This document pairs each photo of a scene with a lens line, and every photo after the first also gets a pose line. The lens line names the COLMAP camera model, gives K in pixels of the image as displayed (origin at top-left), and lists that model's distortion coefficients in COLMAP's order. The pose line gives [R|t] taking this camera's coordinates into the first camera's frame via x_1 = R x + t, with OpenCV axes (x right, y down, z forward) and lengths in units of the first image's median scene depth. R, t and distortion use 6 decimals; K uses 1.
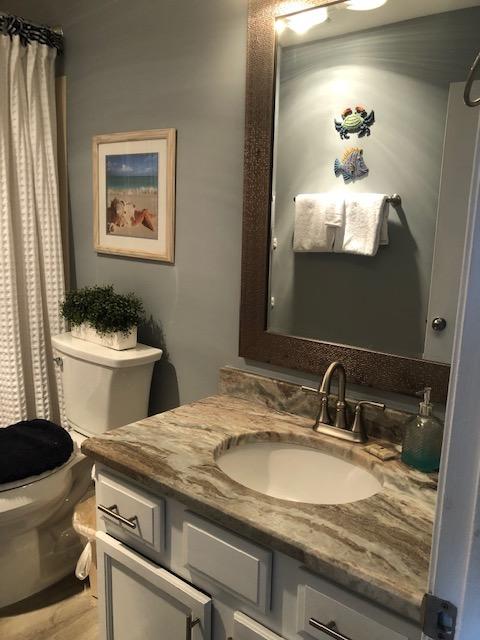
lens RADIAL K [[521.8, 0, 238.8], [0, 521.8, 322.0], [0, 0, 1]] dist [0.031245, -0.029353]
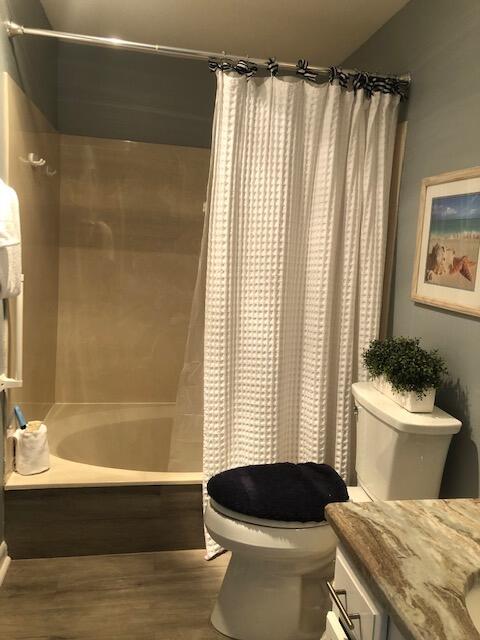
lens RADIAL K [[521.8, 0, 241.1], [0, 521.8, 317.7], [0, 0, 1]] dist [0.031245, -0.029353]
pose [[0.767346, 0.094243, -0.634271, 0.091973], [-0.155373, 0.986991, -0.041320, -0.021033], [0.622125, 0.130255, 0.772006, 0.109823]]
